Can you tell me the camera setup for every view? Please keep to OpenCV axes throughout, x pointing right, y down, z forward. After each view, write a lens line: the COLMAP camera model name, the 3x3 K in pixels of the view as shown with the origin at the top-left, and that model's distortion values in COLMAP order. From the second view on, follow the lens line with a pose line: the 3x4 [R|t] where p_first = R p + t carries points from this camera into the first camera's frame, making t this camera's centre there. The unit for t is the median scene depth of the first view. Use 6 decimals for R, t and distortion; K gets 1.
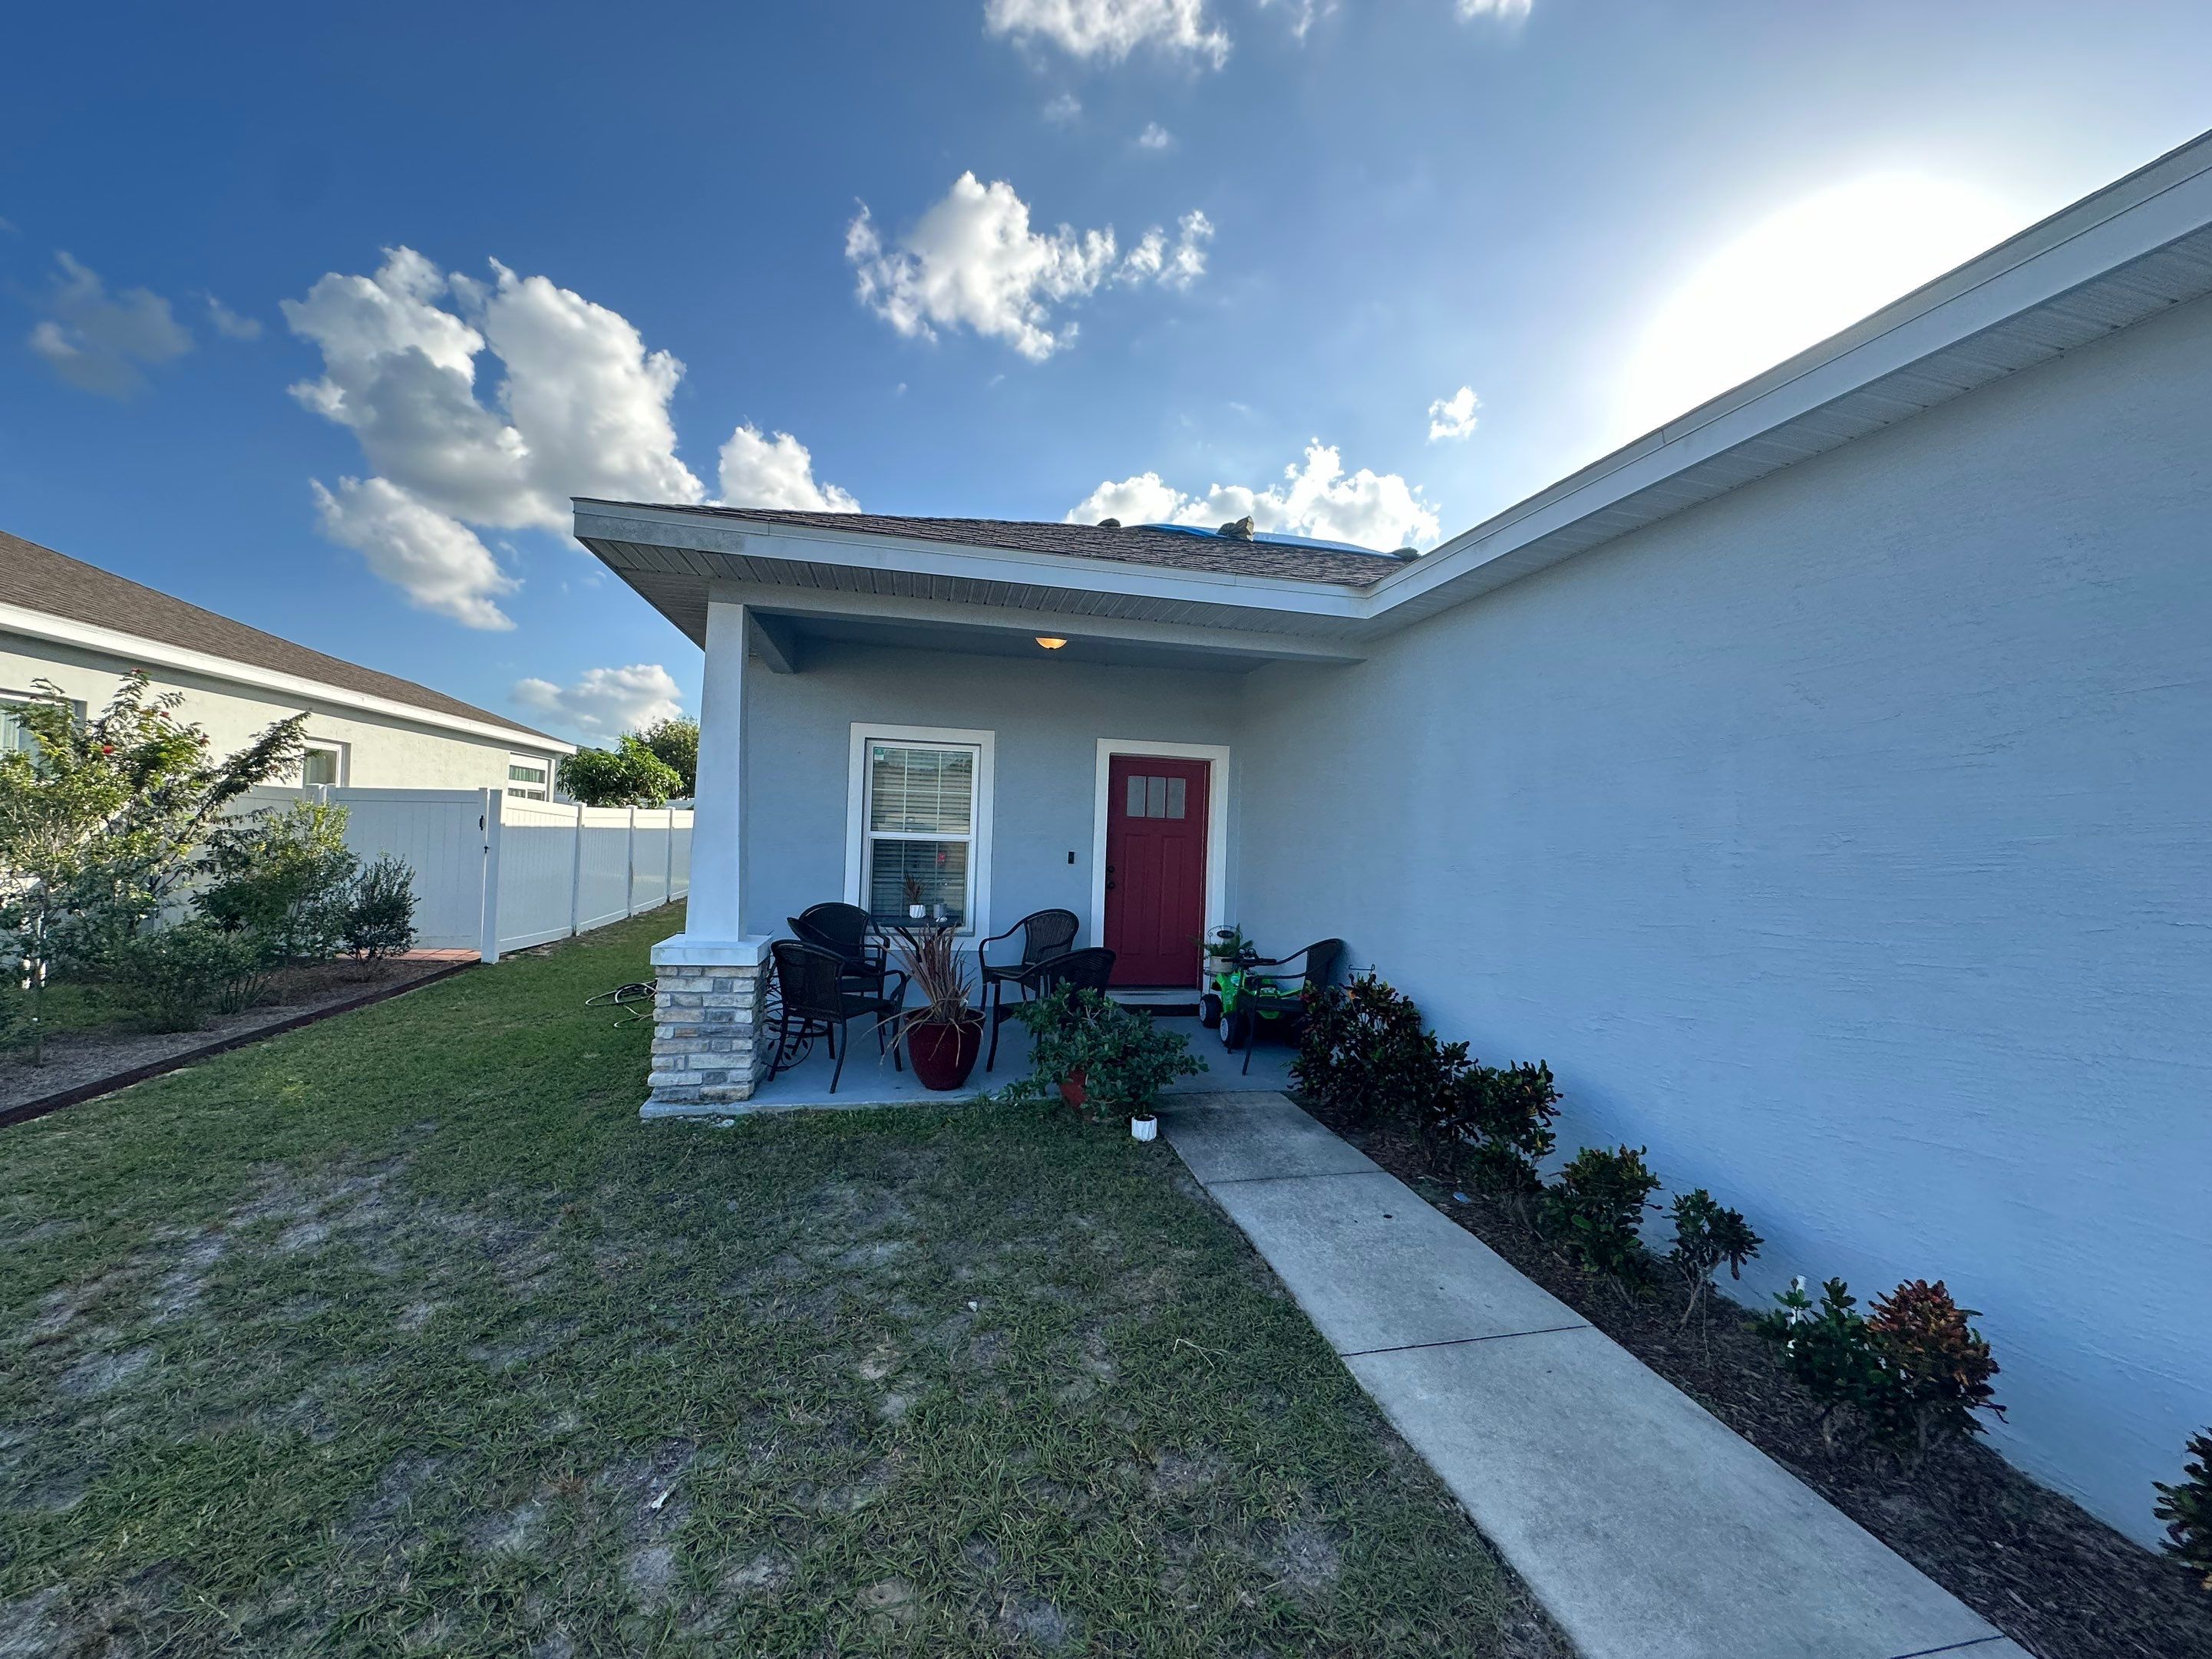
lens RADIAL K [[879.9, 0, 1108.1], [0, 879.9, 834.2], [0, 0, 1]] dist [0.003205, -0.000492]
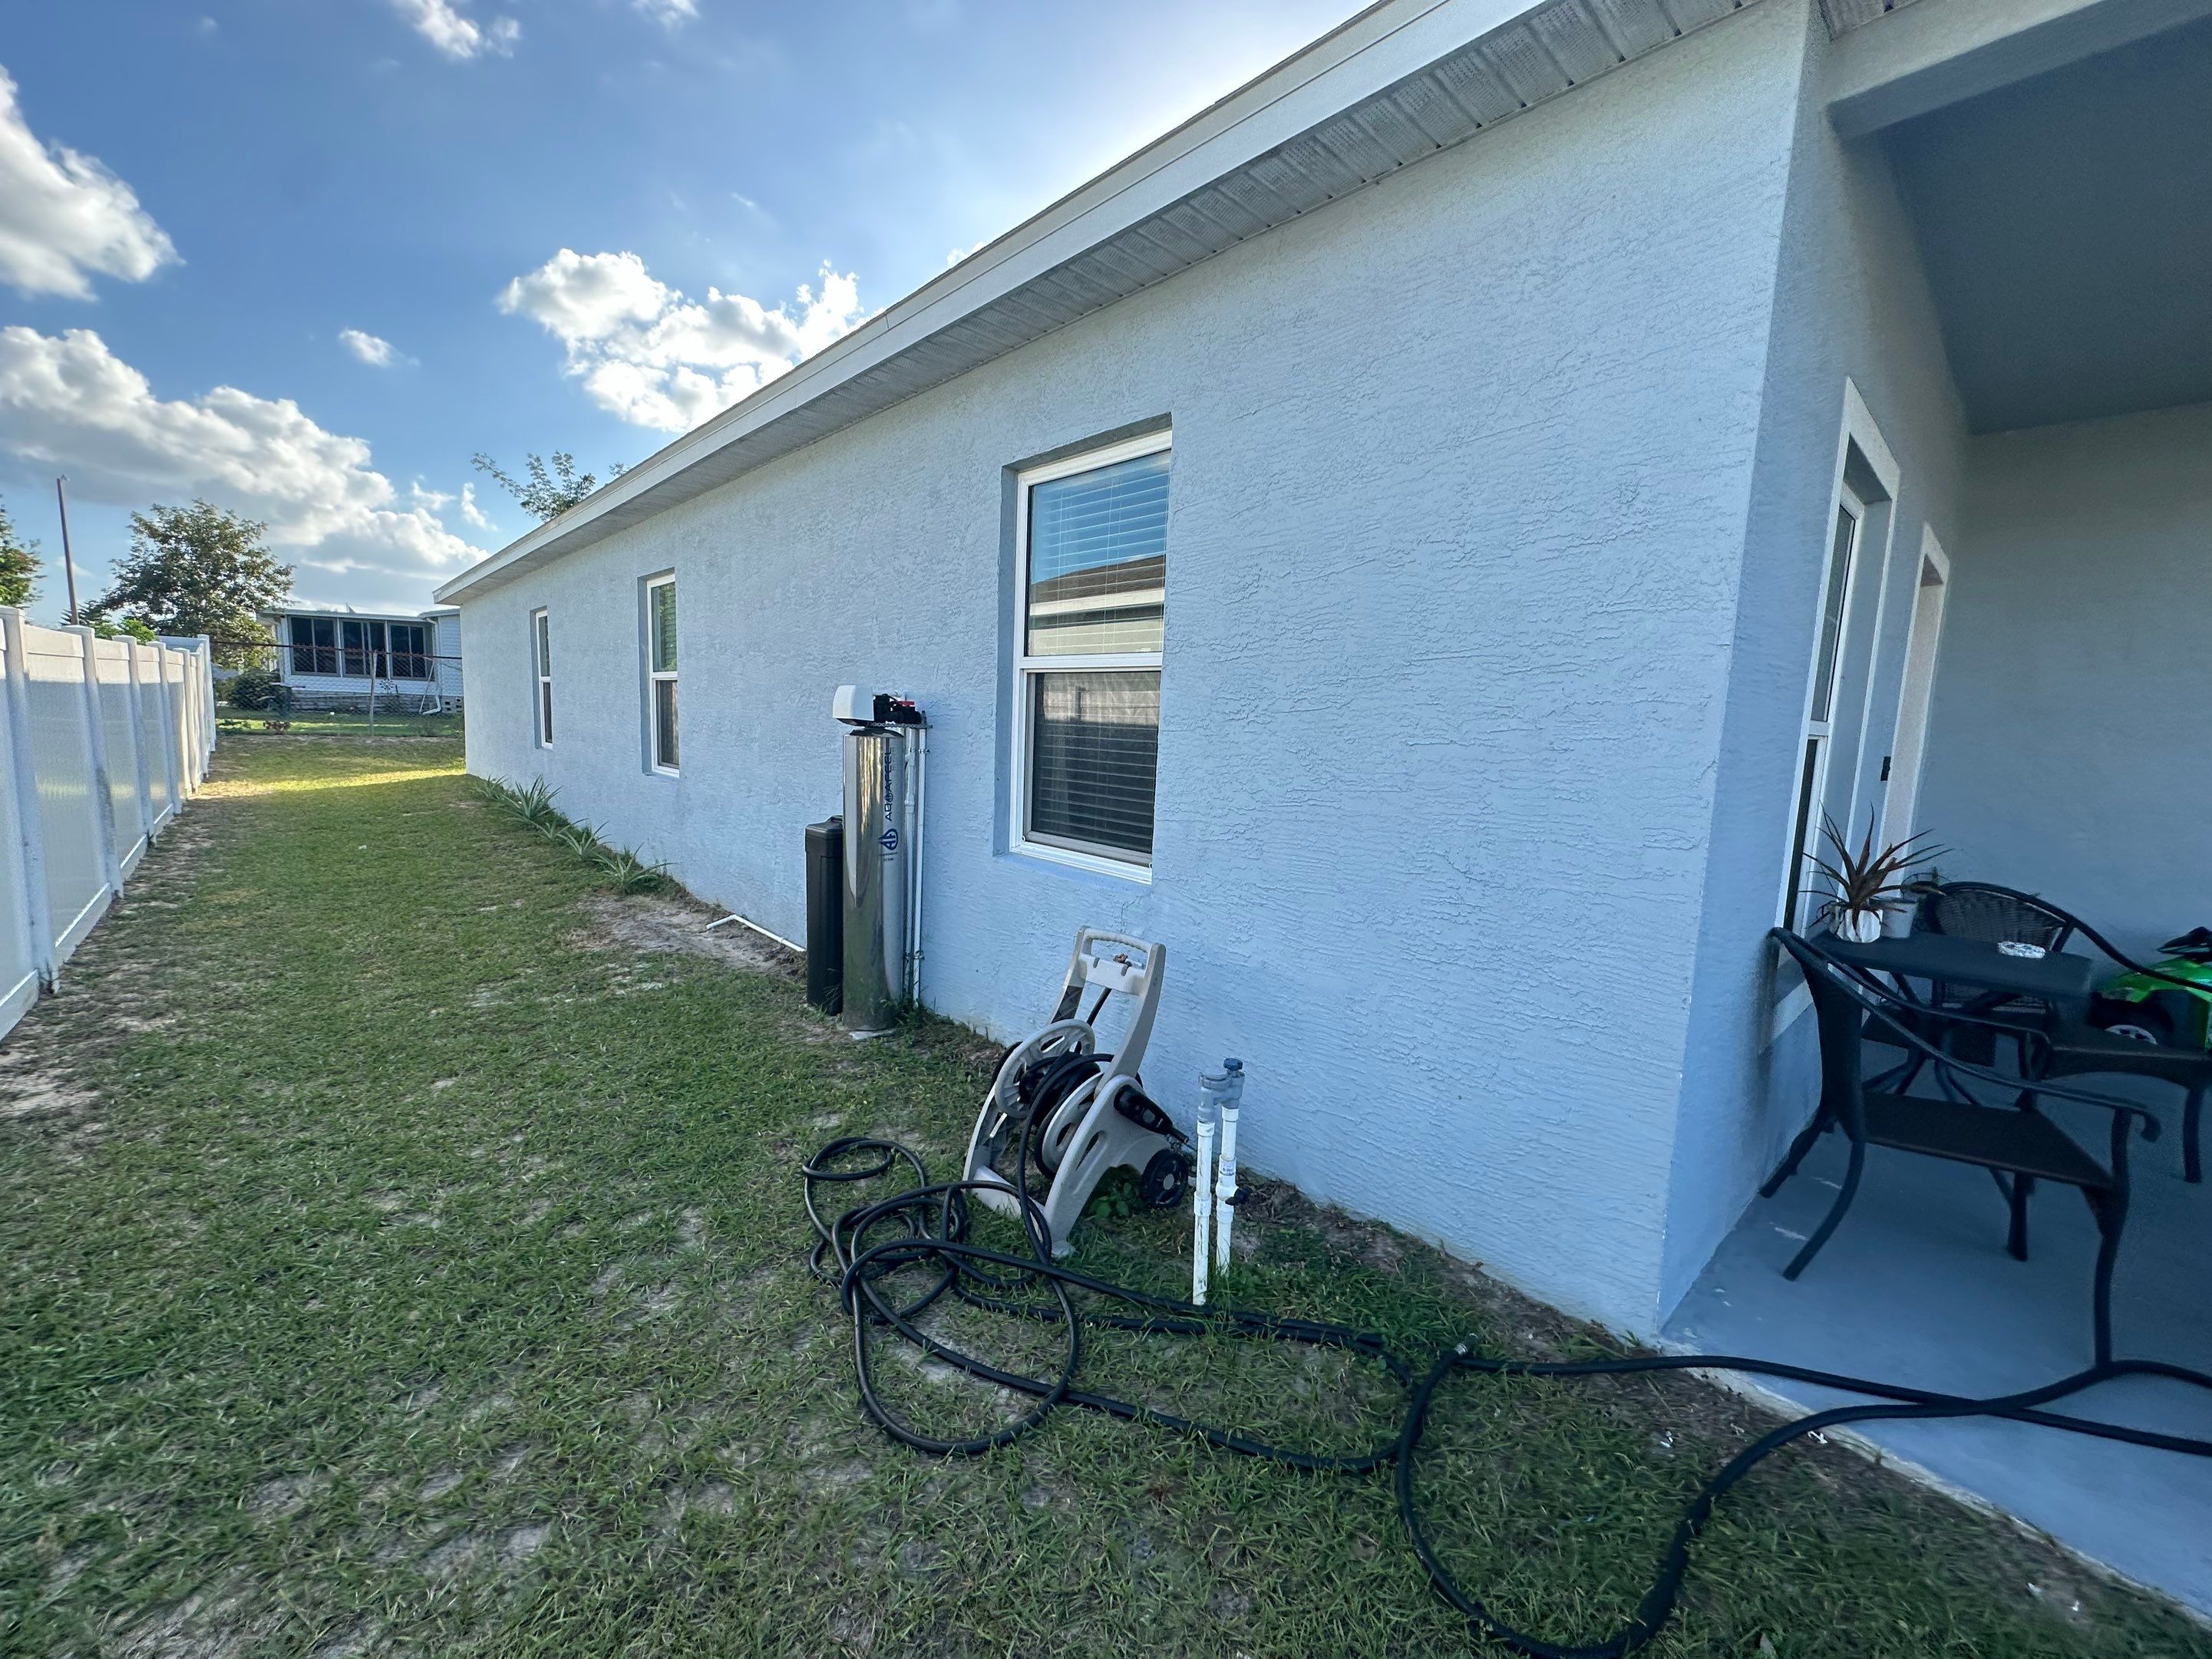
lens RADIAL K [[877.9, 0, 1100.2], [0, 877.9, 815.1], [0, 0, 1]] dist [-0.000064, -0.000020]
pose [[0.865252, -0.054917, 0.498320, -0.606001], [-0.010824, 0.991704, 0.128084, -0.006248], [-0.501220, -0.116219, 0.857480, 0.726924]]
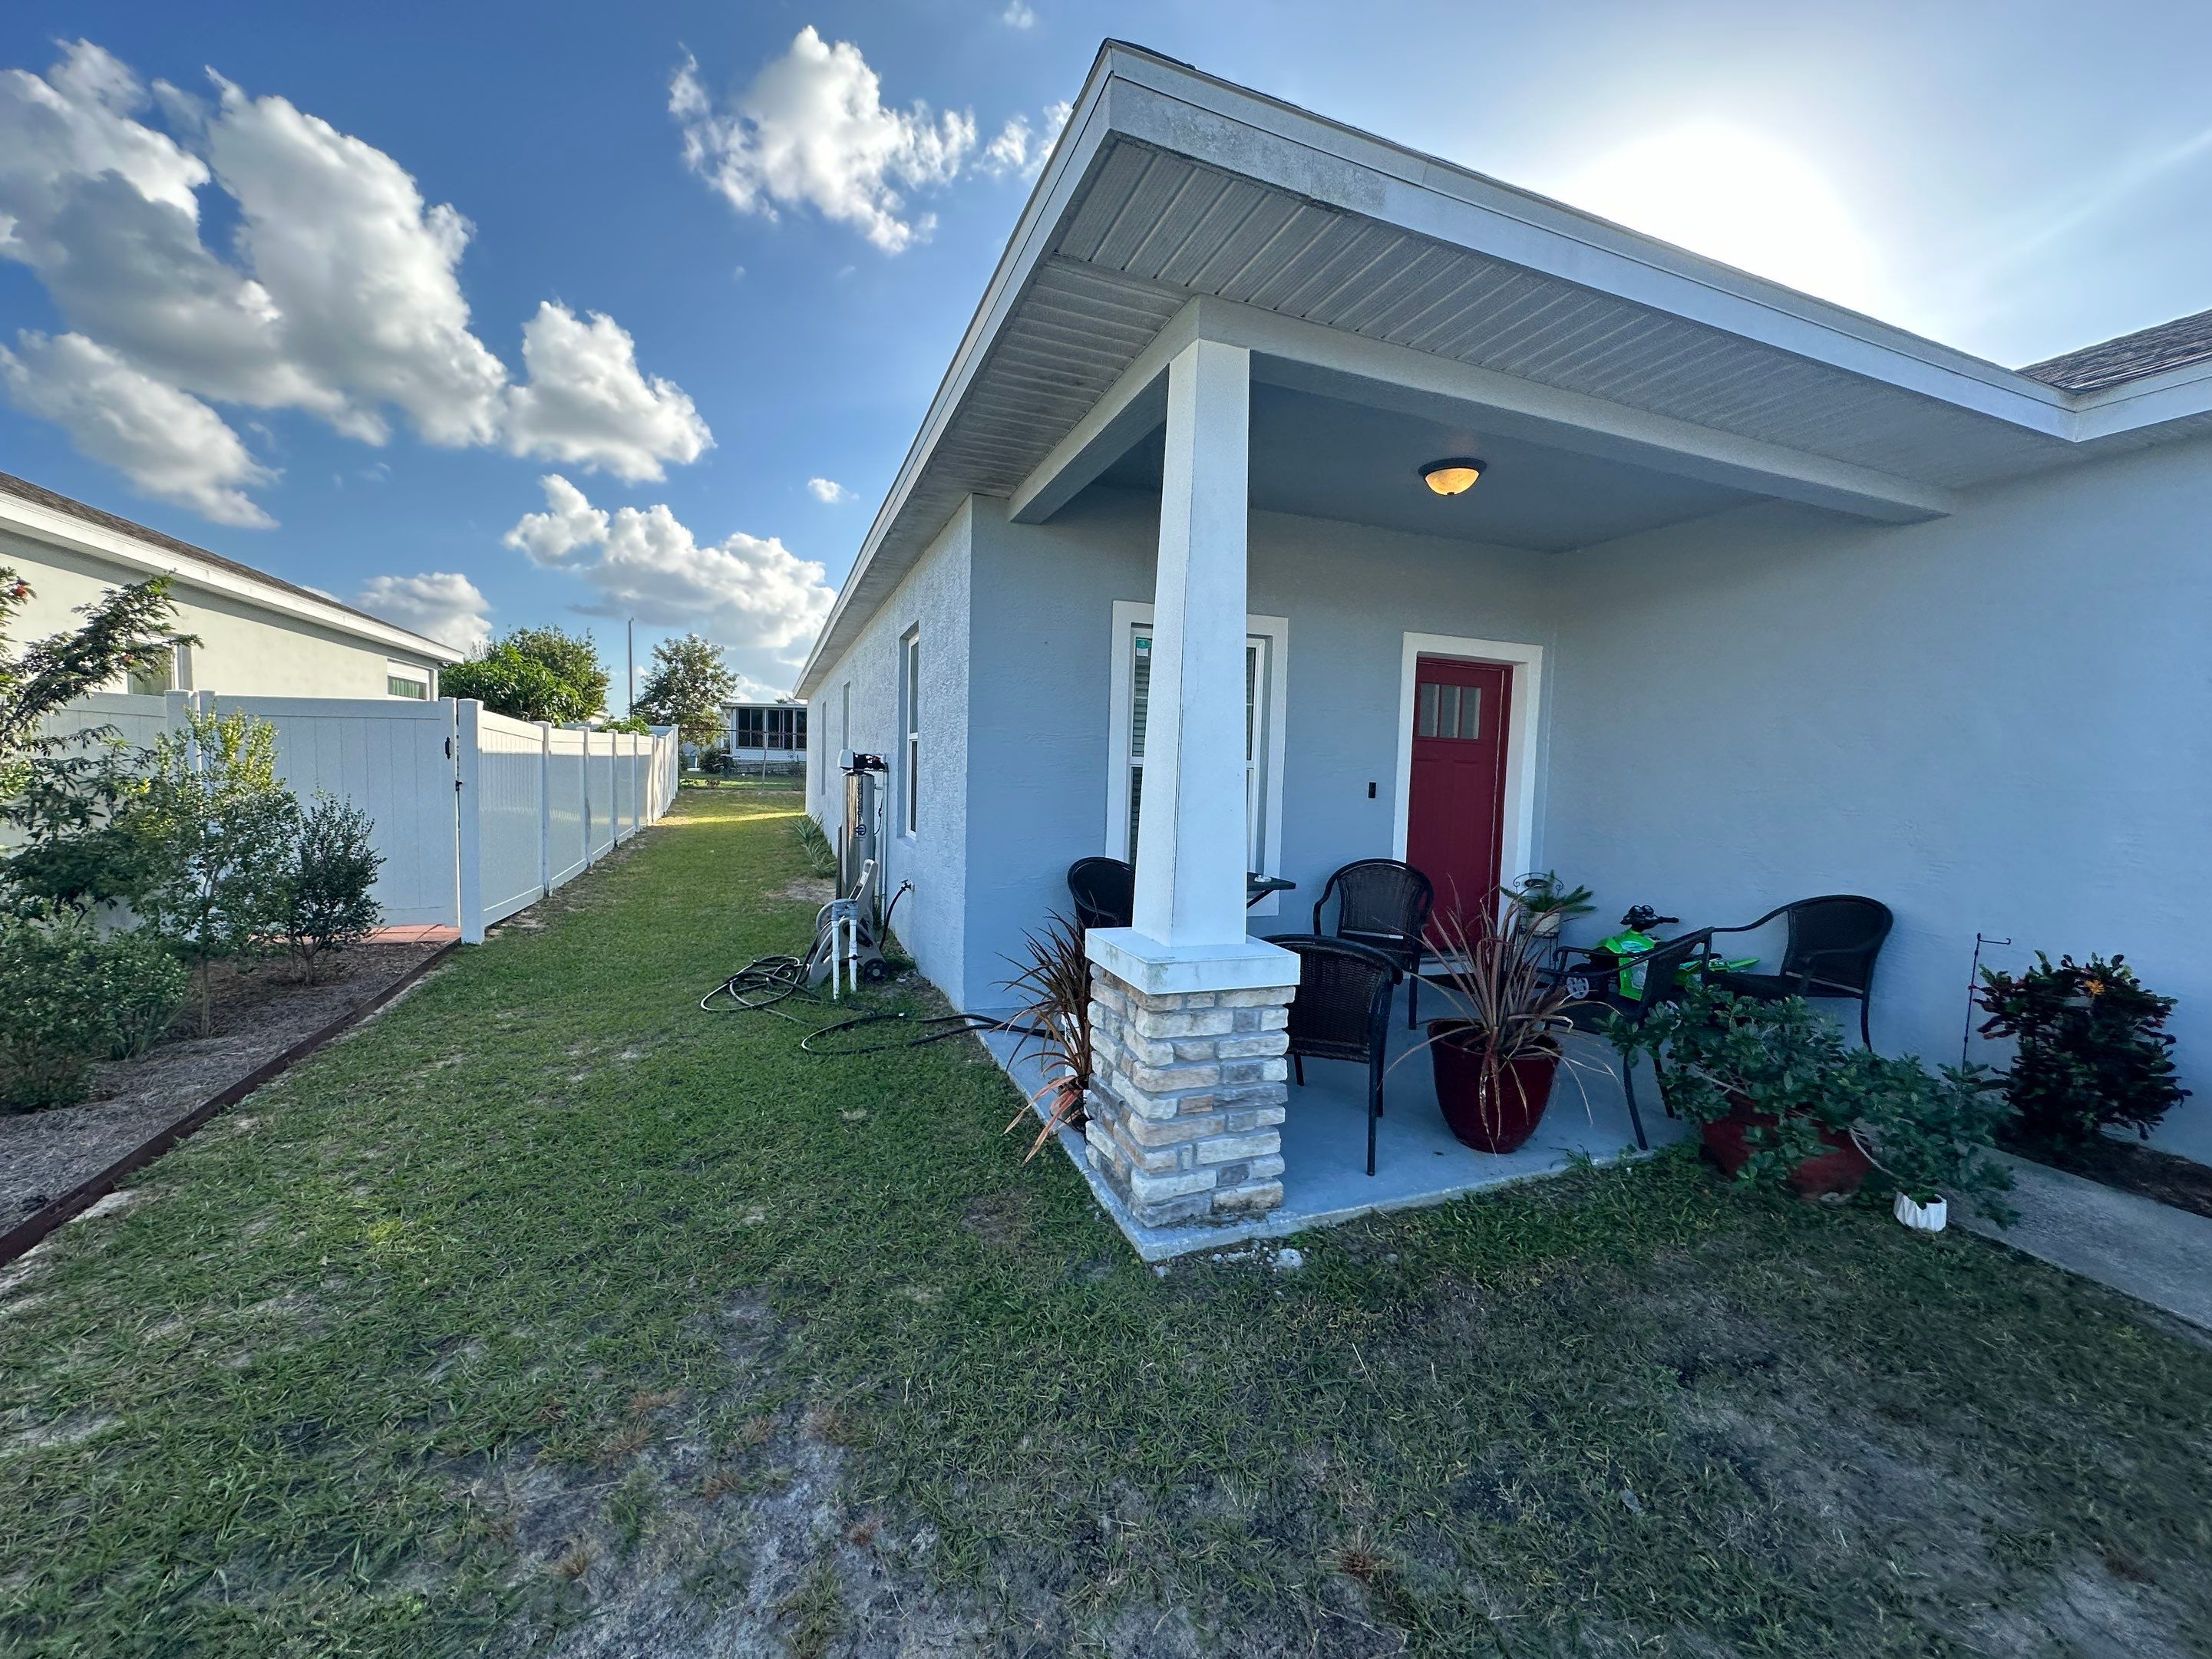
lens RADIAL K [[874.8, 0, 1110.6], [0, 874.8, 827.6], [0, 0, 1]] dist [0.000281, -0.000026]
pose [[0.987453, -0.016188, 0.157078, -0.352691], [0.004276, 0.997108, 0.075876, -0.000394], [-0.157852, -0.074253, 0.984667, 0.259440]]
